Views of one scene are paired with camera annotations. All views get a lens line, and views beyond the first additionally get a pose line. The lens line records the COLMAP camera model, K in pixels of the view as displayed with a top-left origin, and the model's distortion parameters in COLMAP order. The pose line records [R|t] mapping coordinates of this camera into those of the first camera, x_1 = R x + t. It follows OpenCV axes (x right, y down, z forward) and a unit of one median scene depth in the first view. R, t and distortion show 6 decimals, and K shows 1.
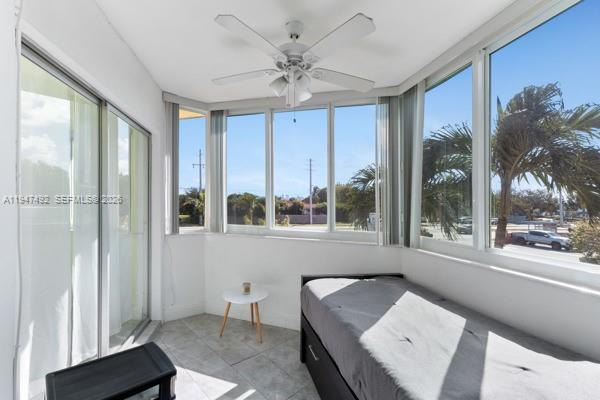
lens RADIAL K [[254.9, 0, 300.0], [0, 254.9, 200.0], [0, 0, 1]] dist [0.002798, 0.000215]
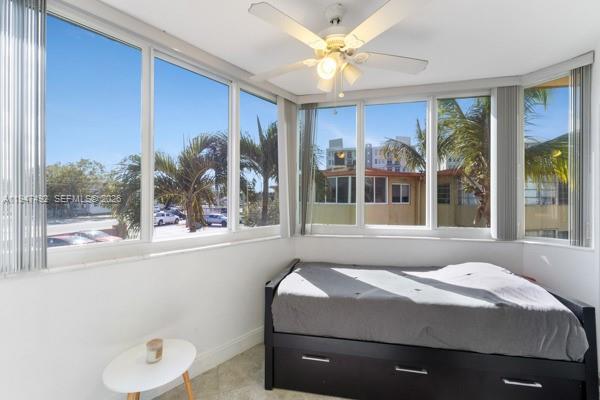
lens RADIAL K [[245.1, 0, 299.5], [0, 245.1, 192.6], [0, 0, 1]] dist [0.000334, 0.000028]
pose [[0.436050, 0.000658, 0.899922, -0.611499], [-0.007638, 0.999966, 0.002969, -0.013207], [-0.899890, -0.008168, 0.436041, 0.517735]]
